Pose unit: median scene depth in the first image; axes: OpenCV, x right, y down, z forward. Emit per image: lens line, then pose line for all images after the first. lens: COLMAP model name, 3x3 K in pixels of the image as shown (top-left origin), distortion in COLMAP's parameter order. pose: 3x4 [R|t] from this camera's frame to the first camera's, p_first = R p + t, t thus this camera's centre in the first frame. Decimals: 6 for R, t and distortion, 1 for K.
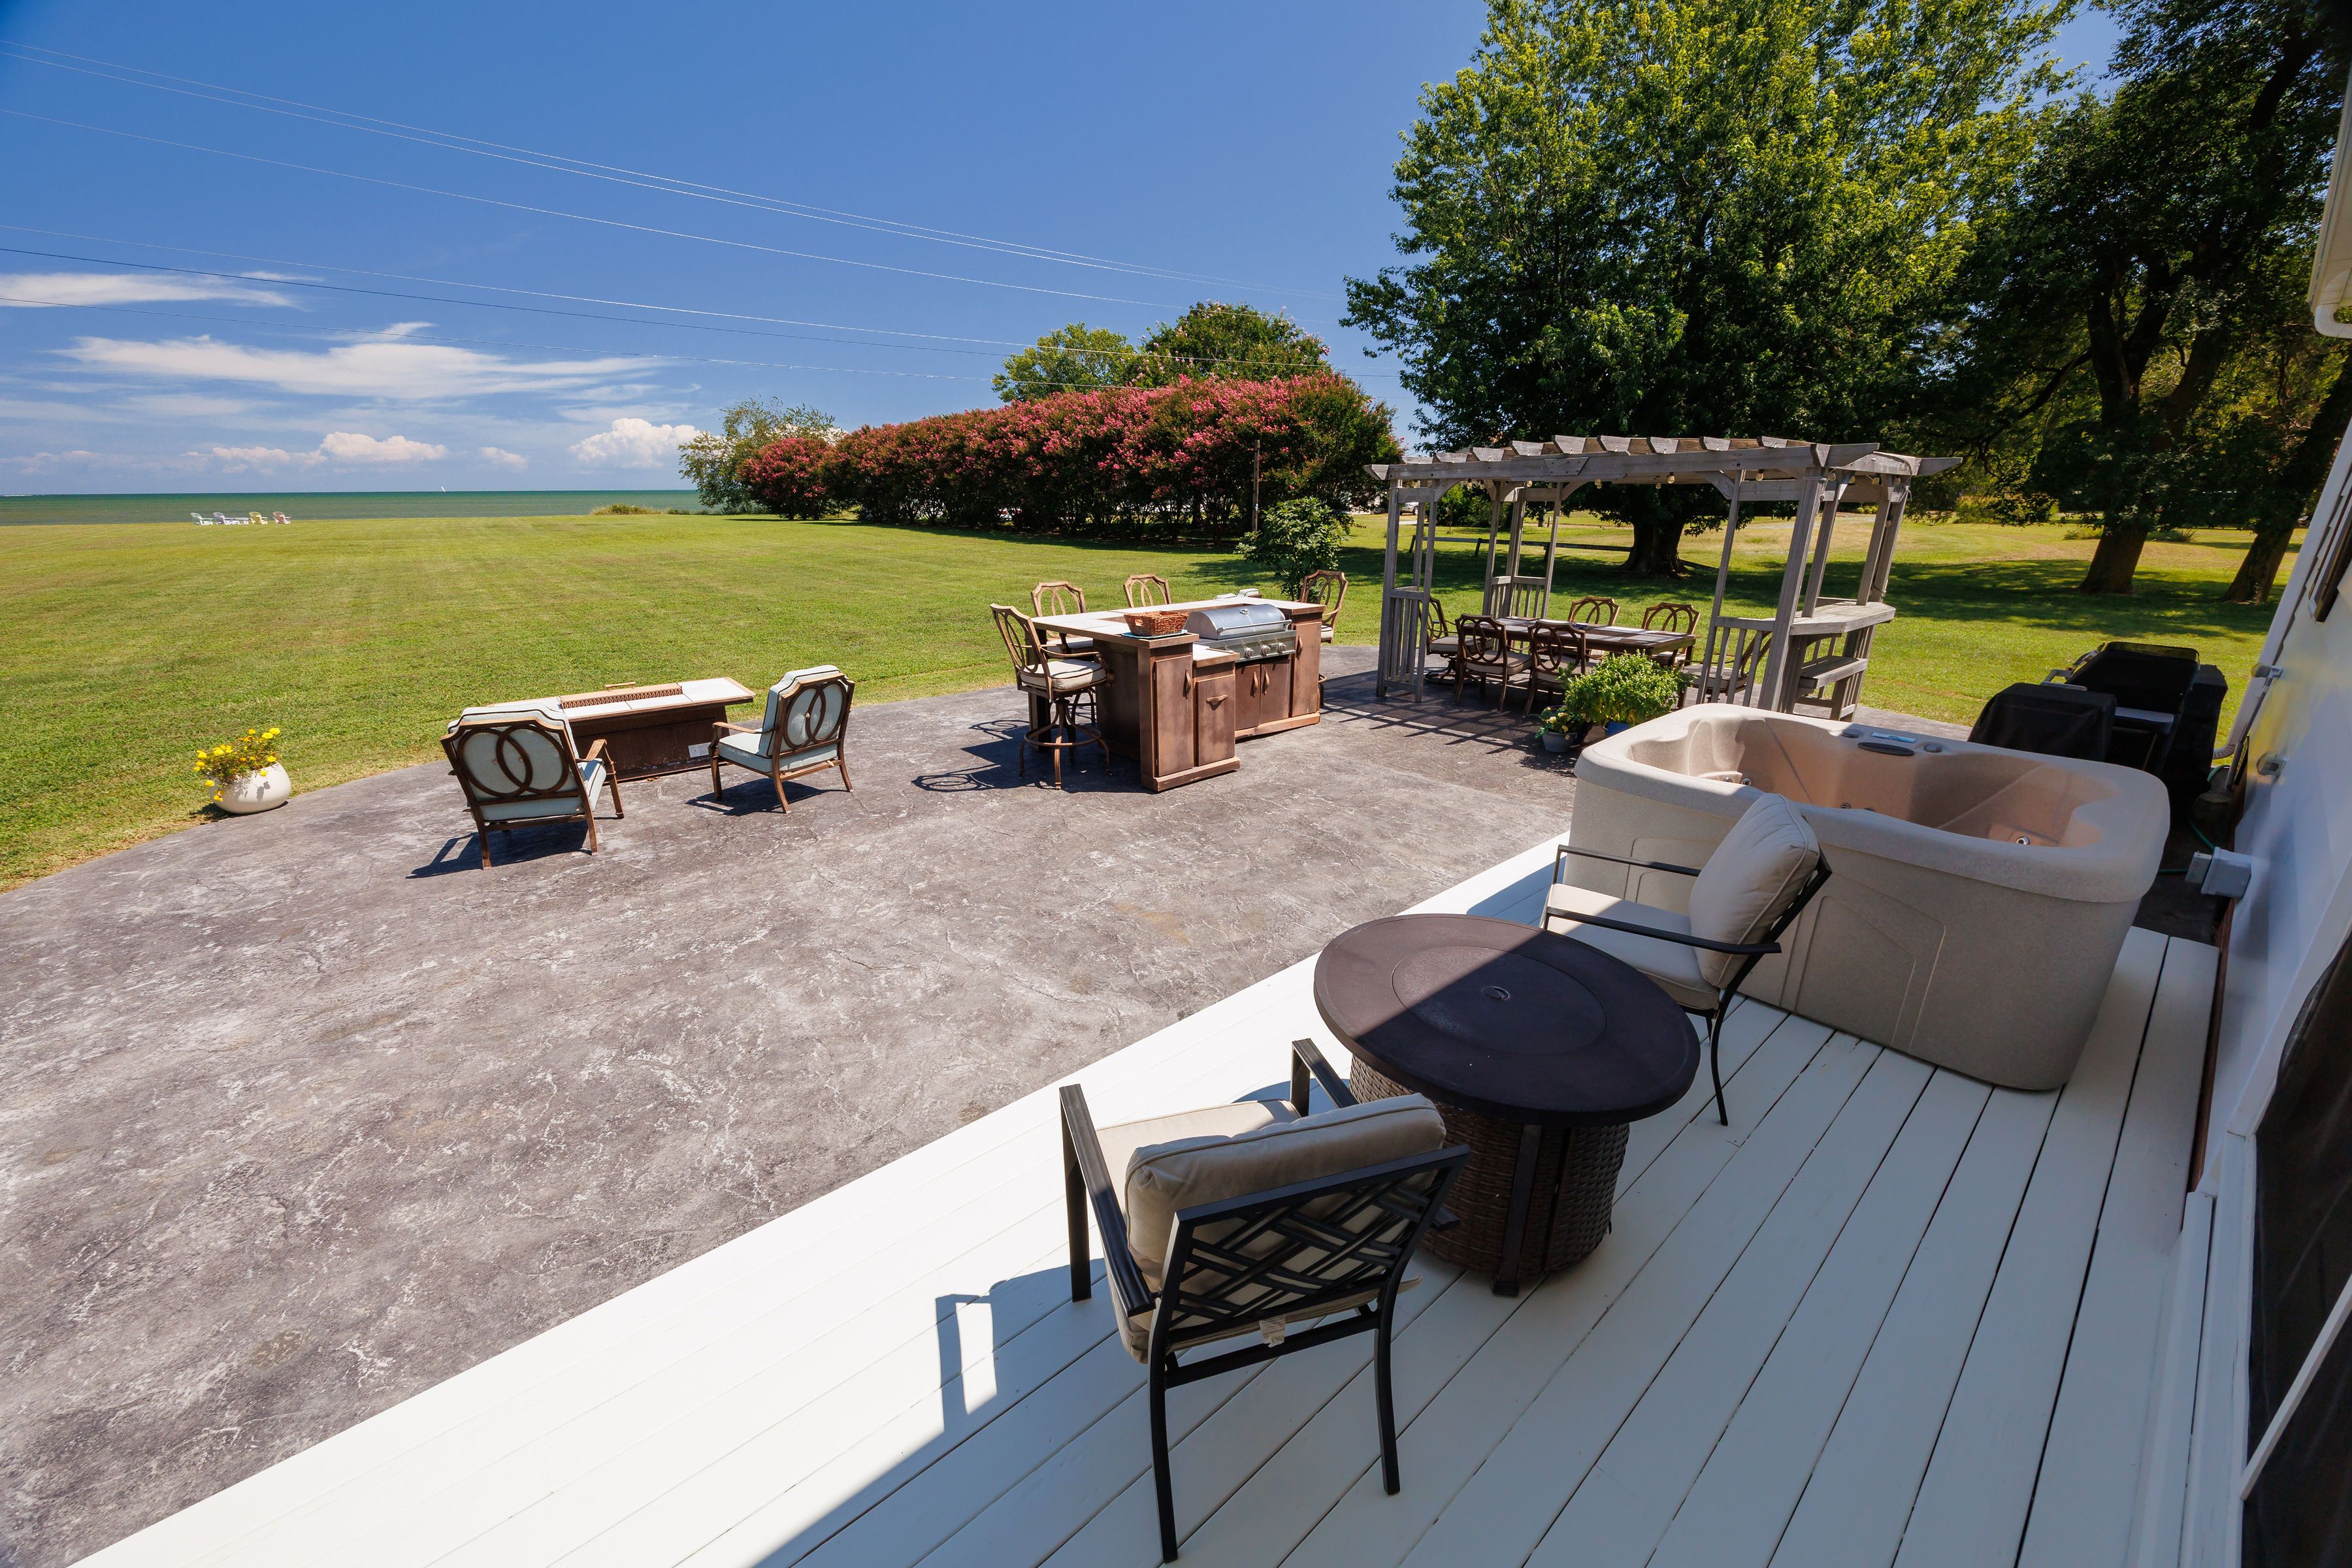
lens RADIAL K [[894.7, 0, 1176.0], [0, 894.7, 784.0], [0, 0, 1]] dist [0.002287, 0.000212]
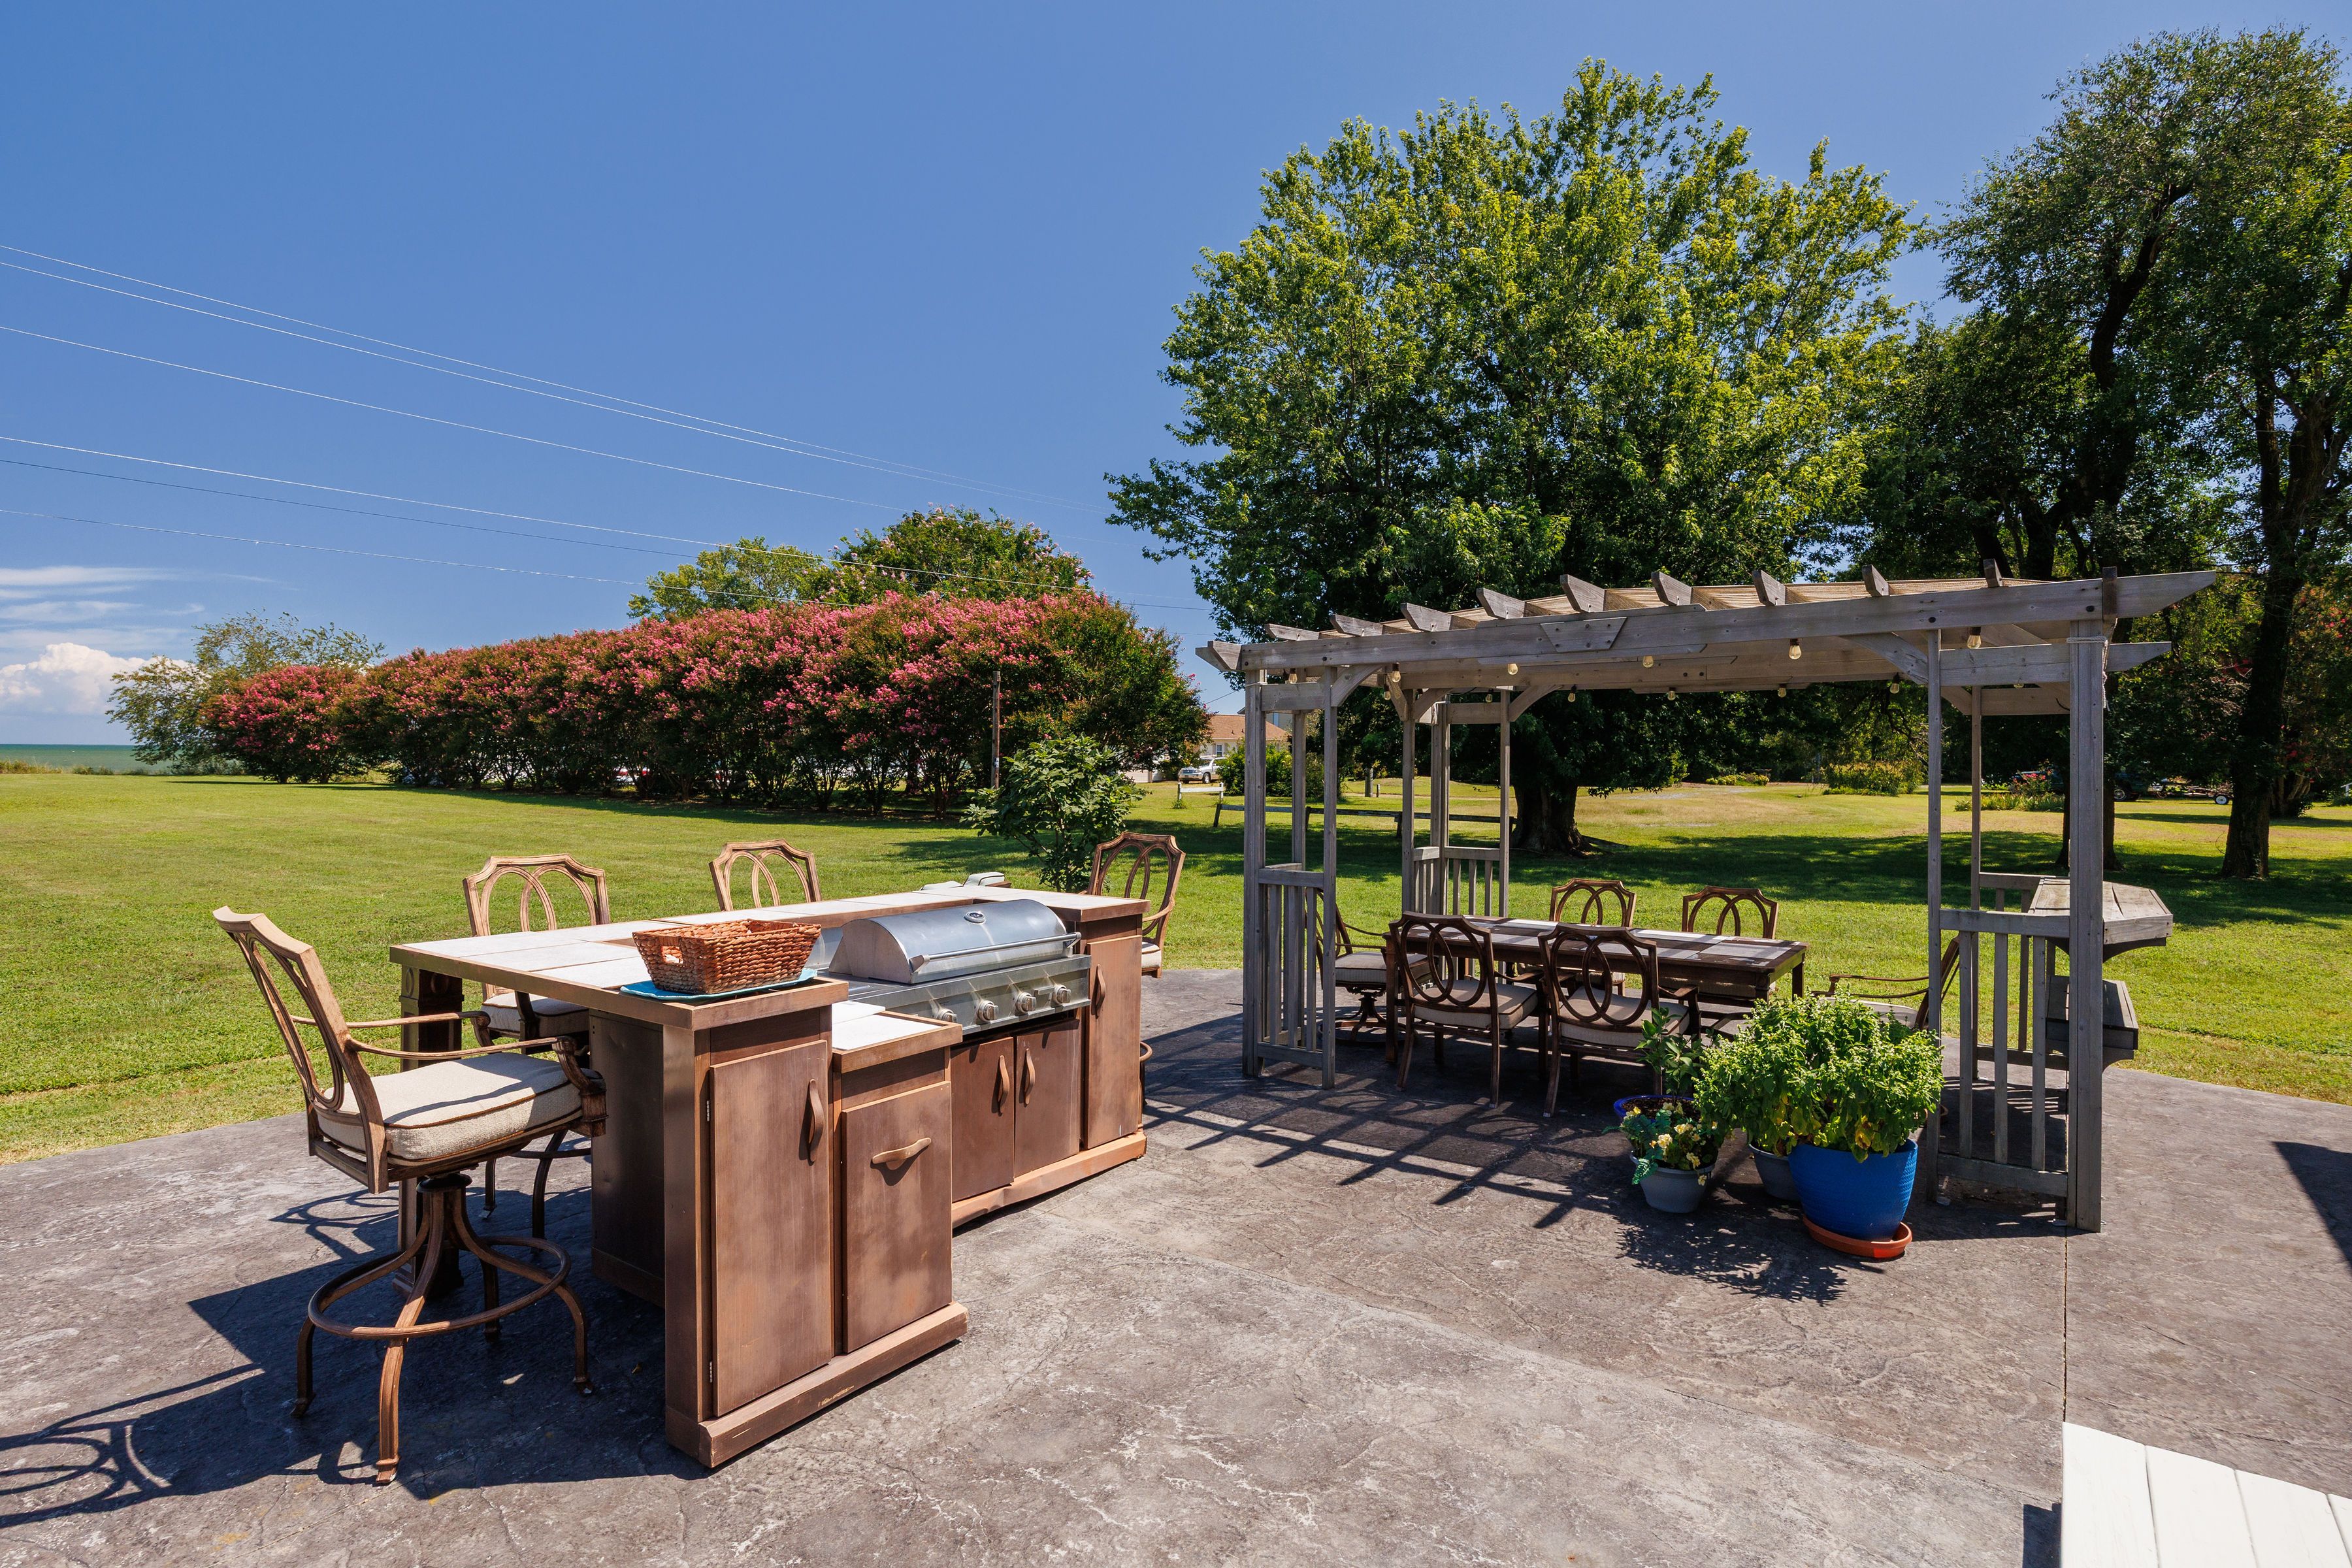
lens RADIAL K [[1188.0, 0, 1171.1], [0, 1188.0, 771.4], [0, 0, 1]] dist [-0.014730, 0.000017]
pose [[0.973071, 0.010987, 0.230243, 0.017251], [0.059035, 0.953670, -0.295006, -0.040766], [-0.222817, 0.300655, 0.927340, 0.204473]]
